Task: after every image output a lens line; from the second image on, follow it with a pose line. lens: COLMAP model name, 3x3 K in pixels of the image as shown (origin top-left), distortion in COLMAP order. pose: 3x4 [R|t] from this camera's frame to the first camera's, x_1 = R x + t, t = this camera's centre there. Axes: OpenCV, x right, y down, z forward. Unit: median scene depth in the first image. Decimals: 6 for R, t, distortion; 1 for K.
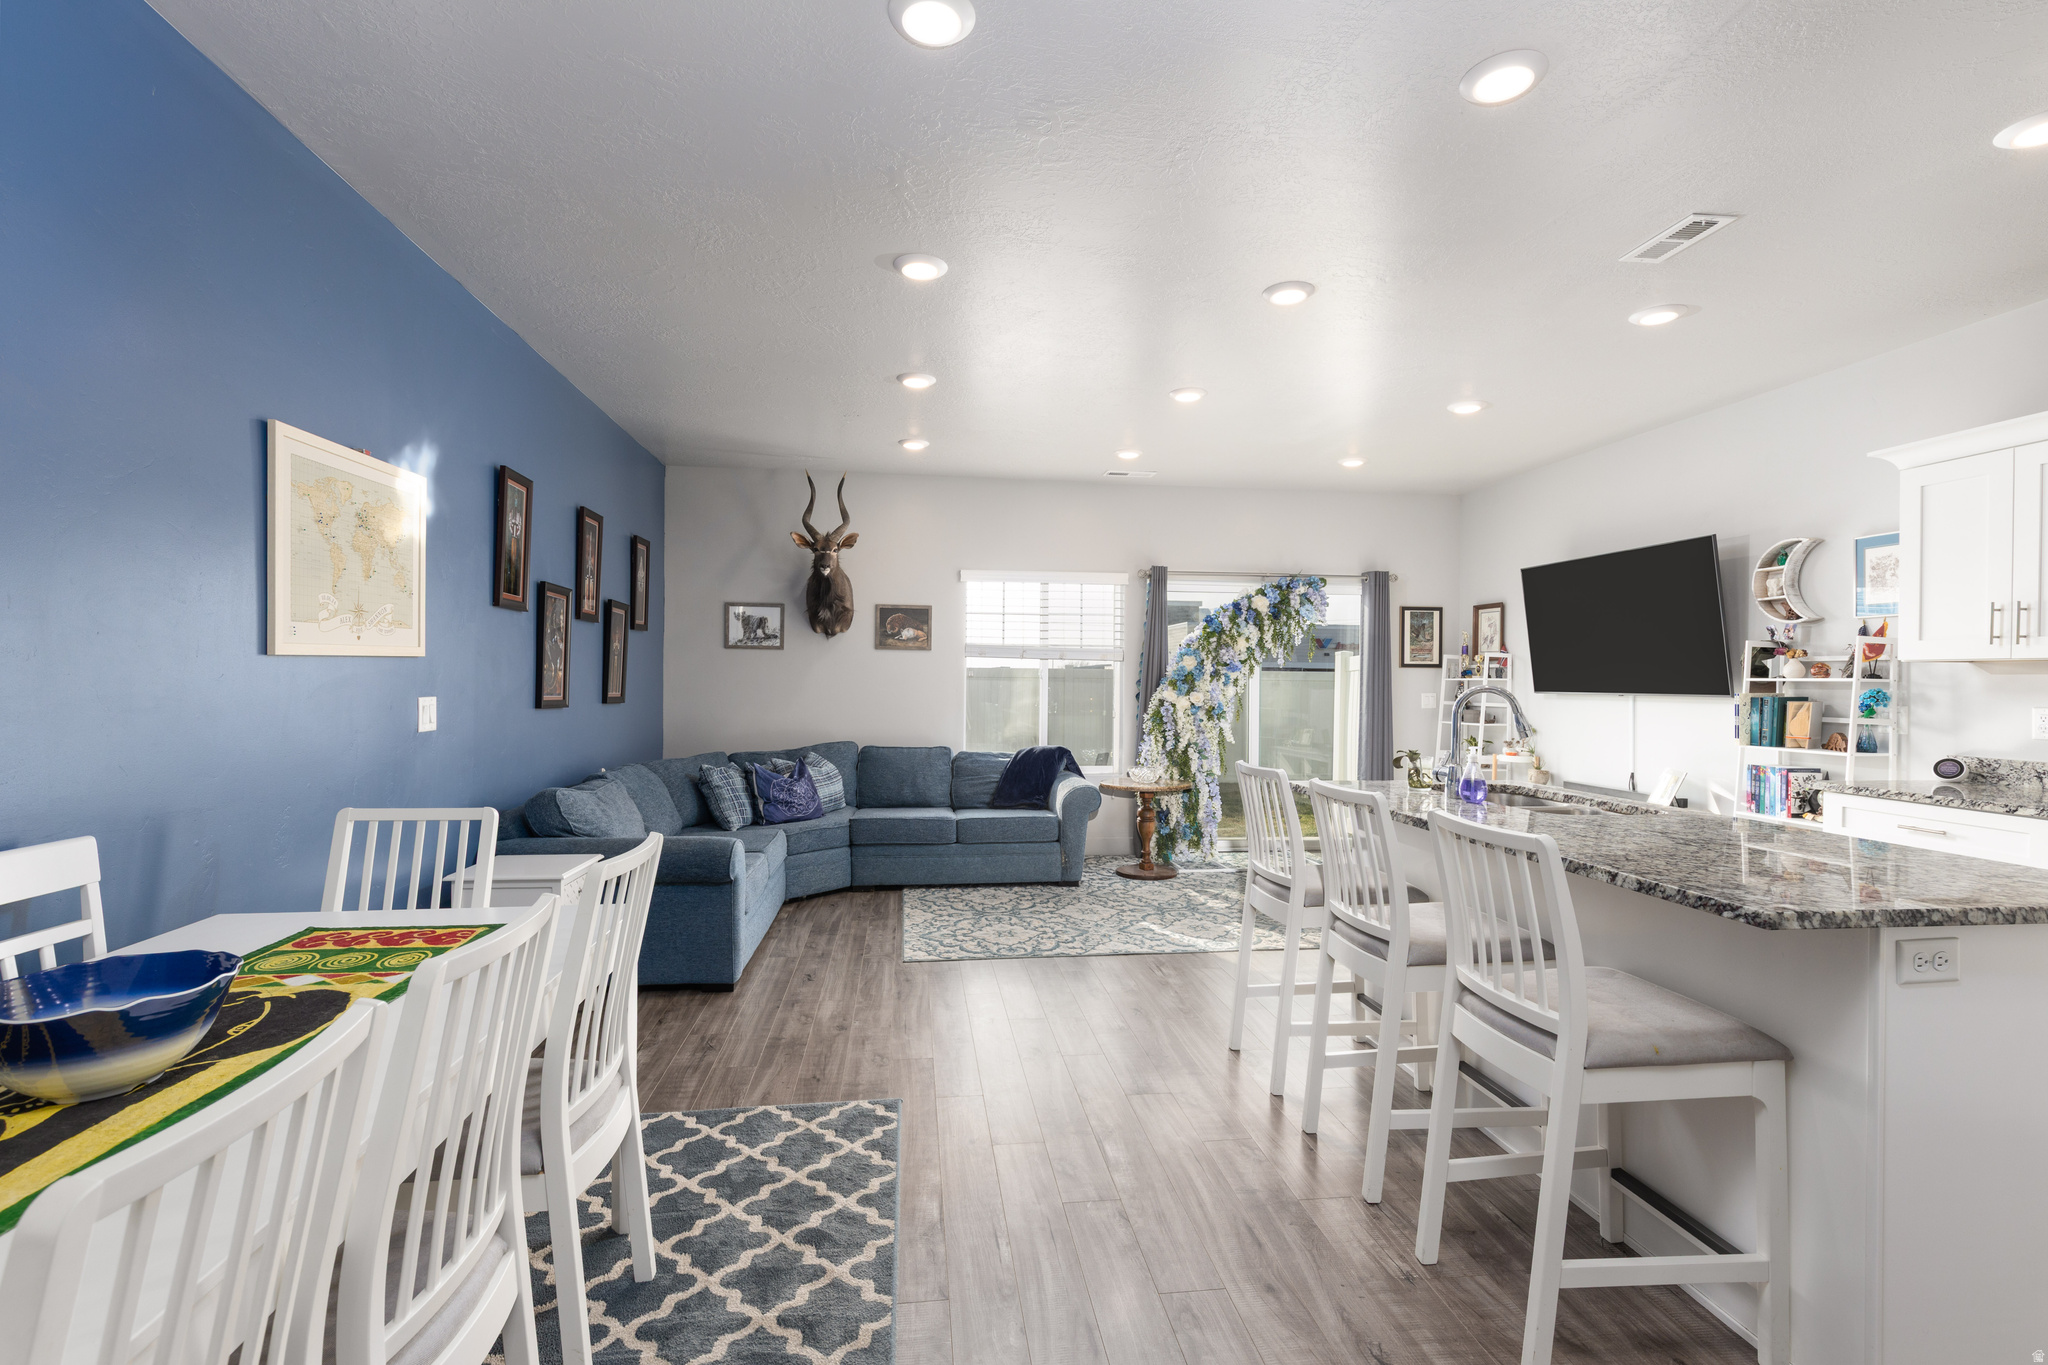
lens RADIAL K [[928.2, 0, 1017.8], [0, 928.2, 679.9], [0, 0, 1]] dist [0.010576, -0.001644]
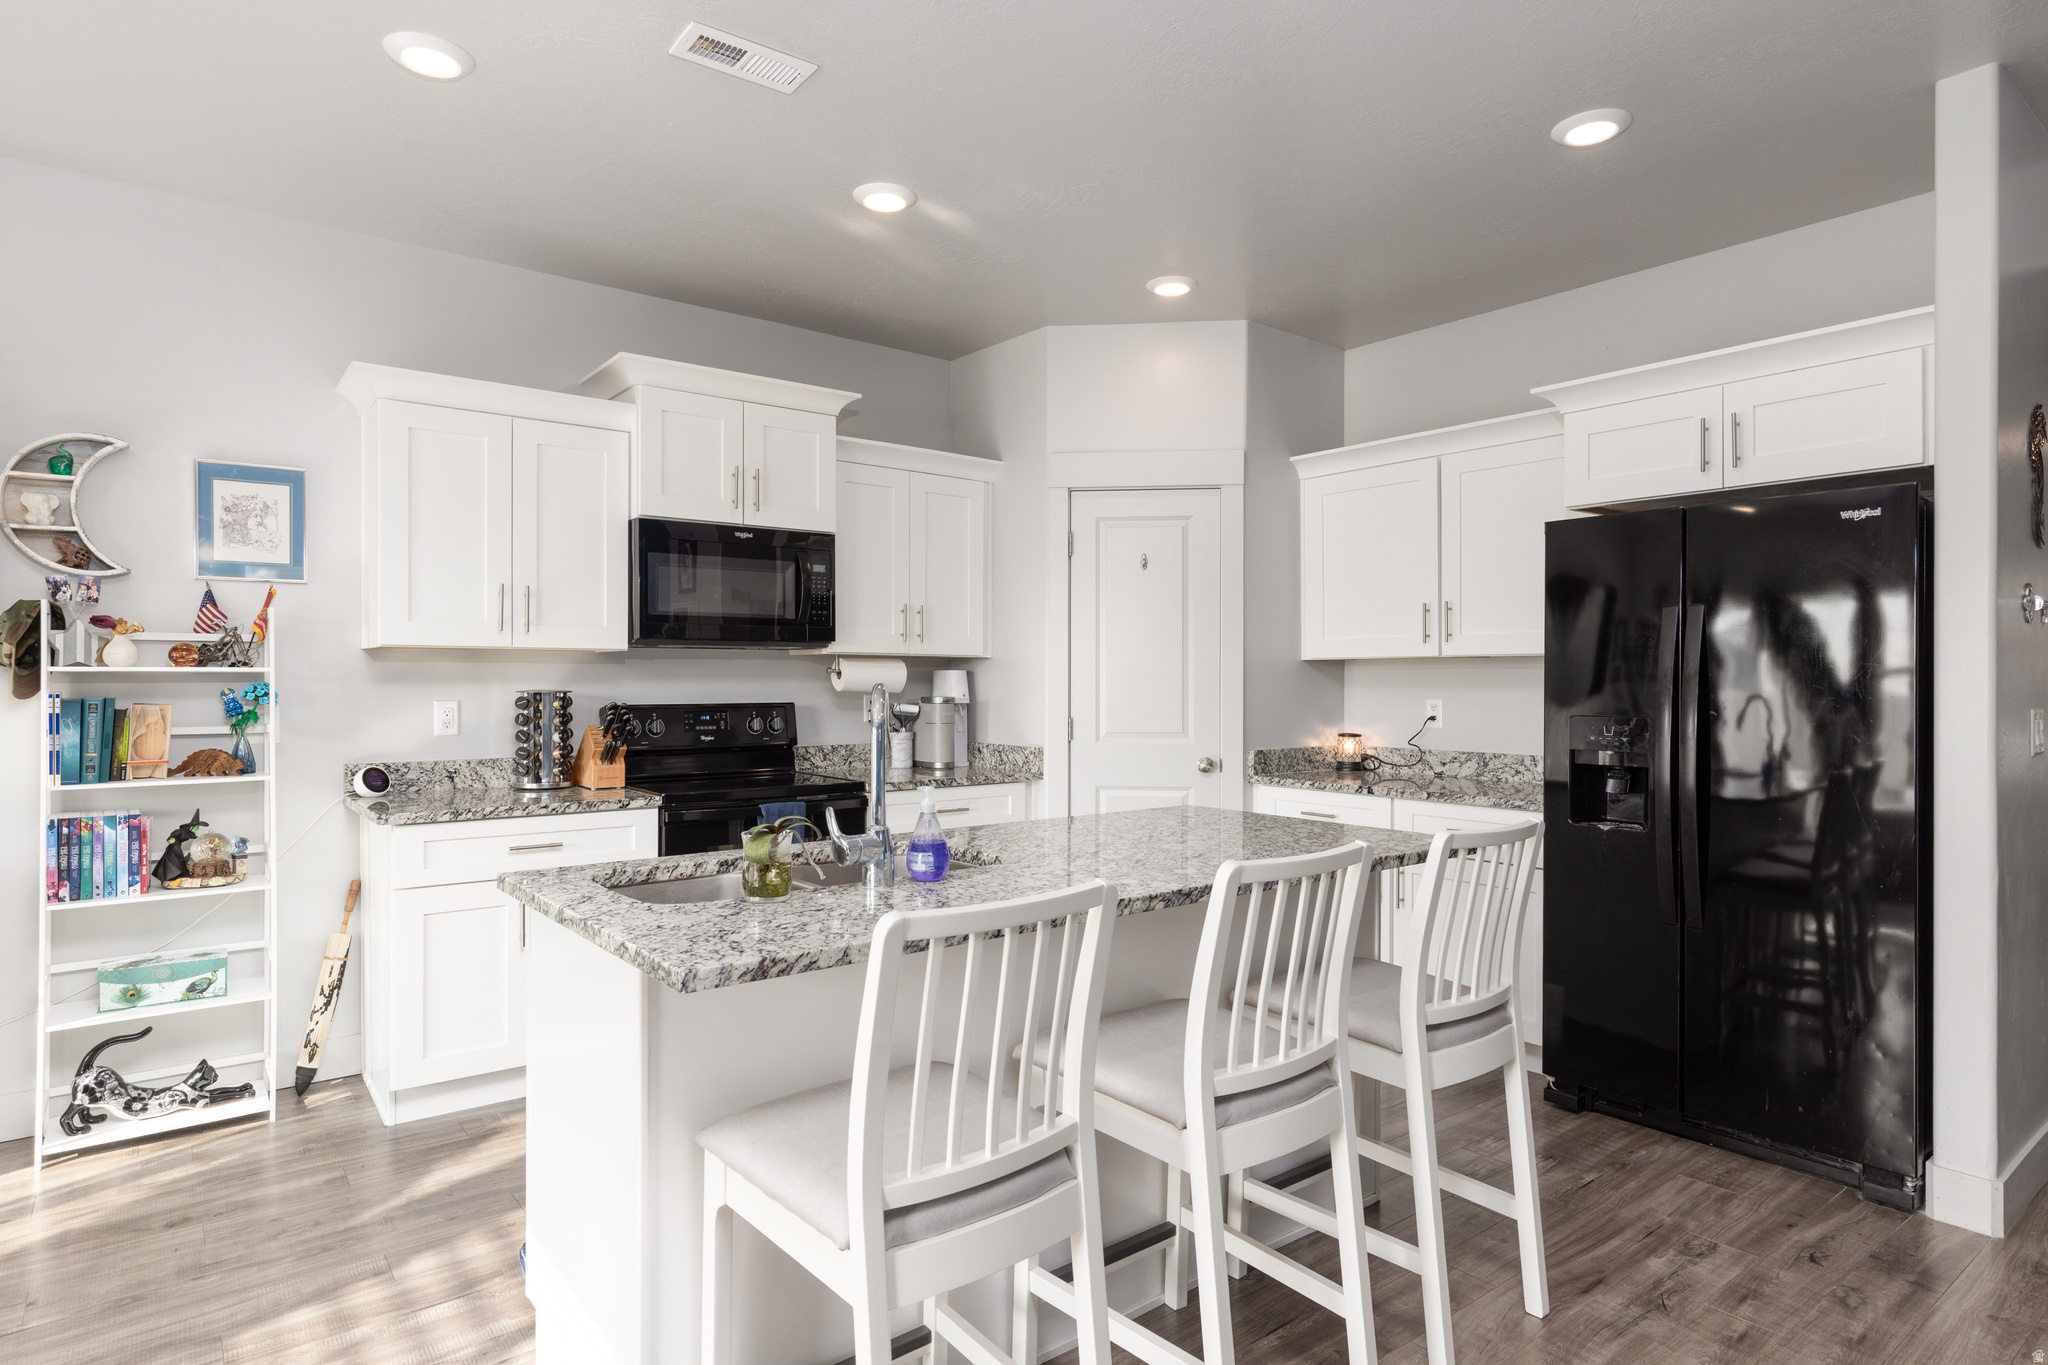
lens RADIAL K [[1113.1, 0, 1024.0], [0, 1113.1, 678.0], [0, 0, 1]] dist [0.002650, 0.000471]
pose [[-0.517522, -0.009230, 0.855620, -0.076827], [-0.004060, 0.999957, 0.008332, -0.002191], [-0.855661, 0.000838, -0.517537, 0.670145]]
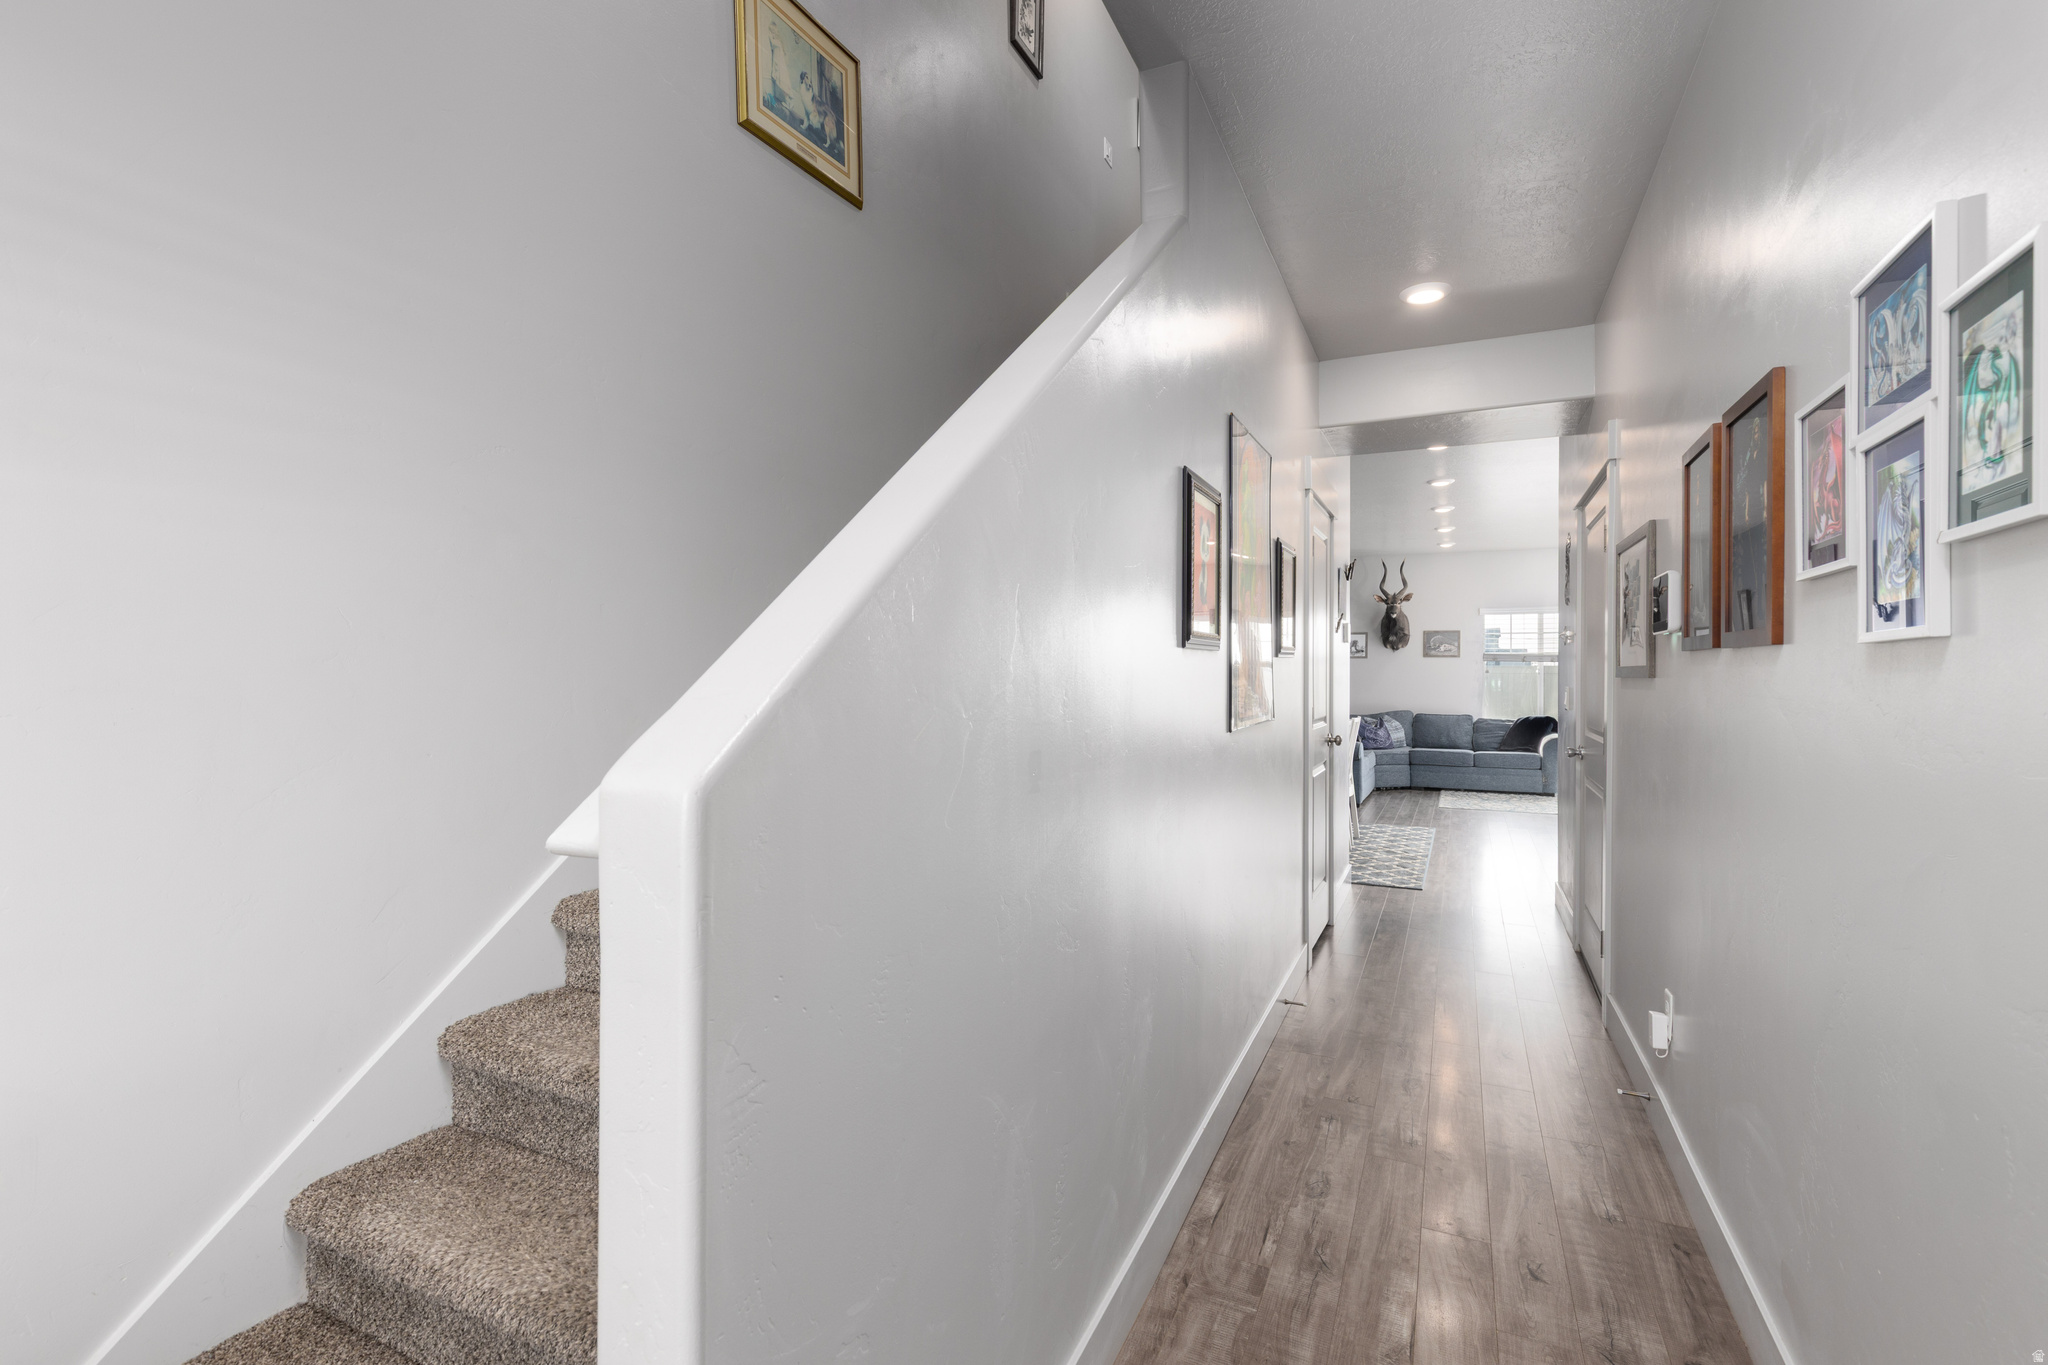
lens RADIAL K [[928.2, 0, 1012.4], [0, 928.2, 667.4], [0, 0, 1]] dist [0.010576, -0.001644]
pose [[0.842140, -0.006715, -0.539217, 0.153230], [0.003490, 0.999969, -0.007001, -0.005704], [0.539248, 0.004014, 0.842138, -0.985277]]
